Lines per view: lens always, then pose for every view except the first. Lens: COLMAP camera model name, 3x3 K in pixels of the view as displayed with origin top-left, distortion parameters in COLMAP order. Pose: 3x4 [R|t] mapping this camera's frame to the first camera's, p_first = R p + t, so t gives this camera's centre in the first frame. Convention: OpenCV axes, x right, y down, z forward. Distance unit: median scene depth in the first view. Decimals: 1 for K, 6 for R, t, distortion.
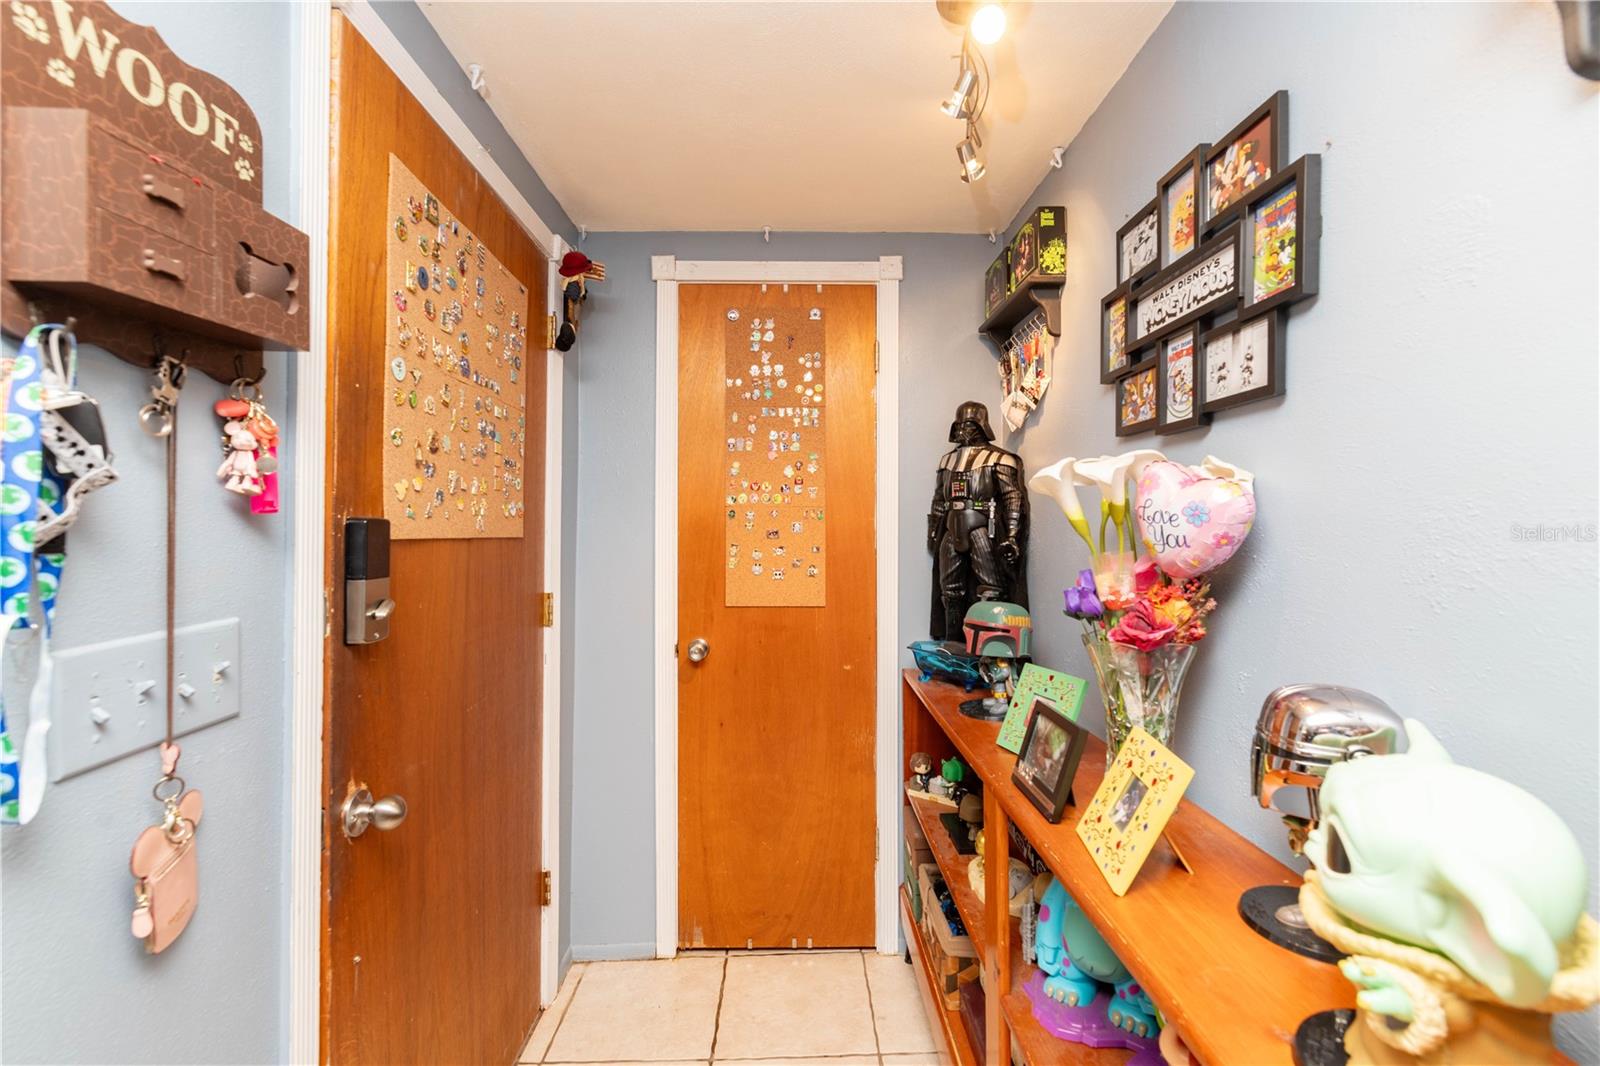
lens RADIAL K [[689.9, 0, 807.3], [0, 689.9, 523.4], [0, 0, 1]] dist [-0.000928, -0.000309]
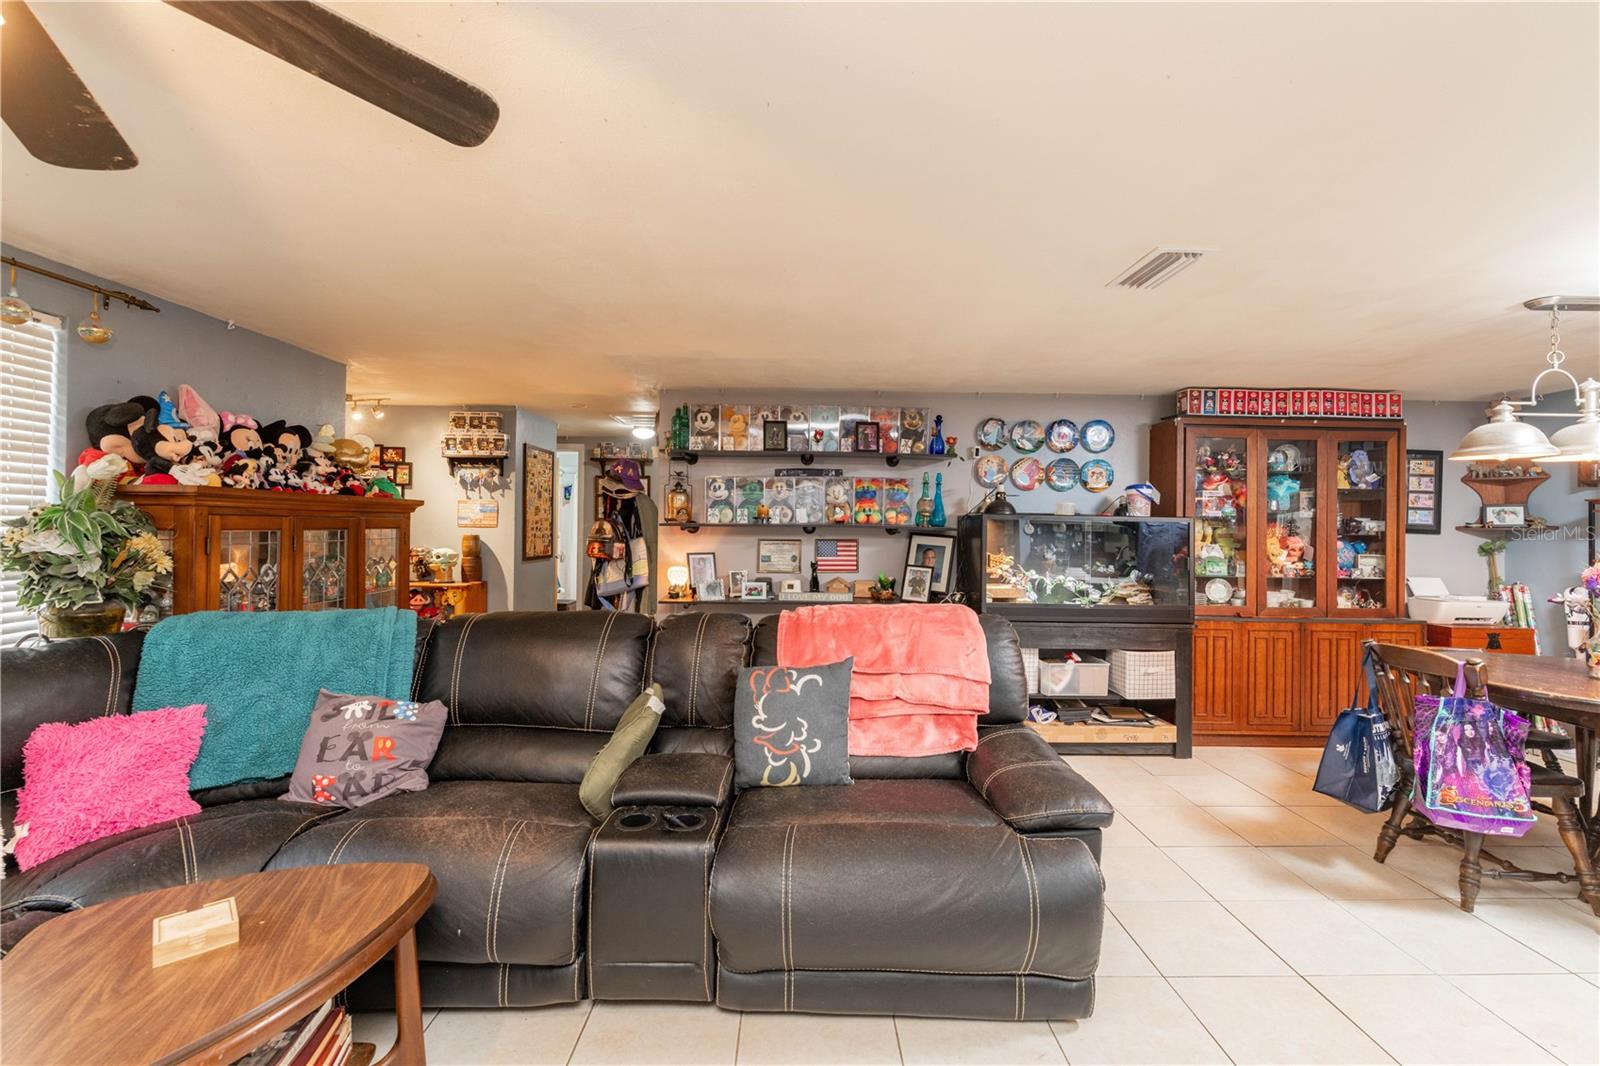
lens RADIAL K [[689.9, 0, 807.3], [0, 689.9, 523.4], [0, 0, 1]] dist [-0.000928, -0.000309]
pose [[0.017213, 0.002678, 0.999848, -4.875724], [-0.014446, 0.999893, -0.002430, -0.030781], [-0.999747, -0.014402, 0.017250, -2.391021]]
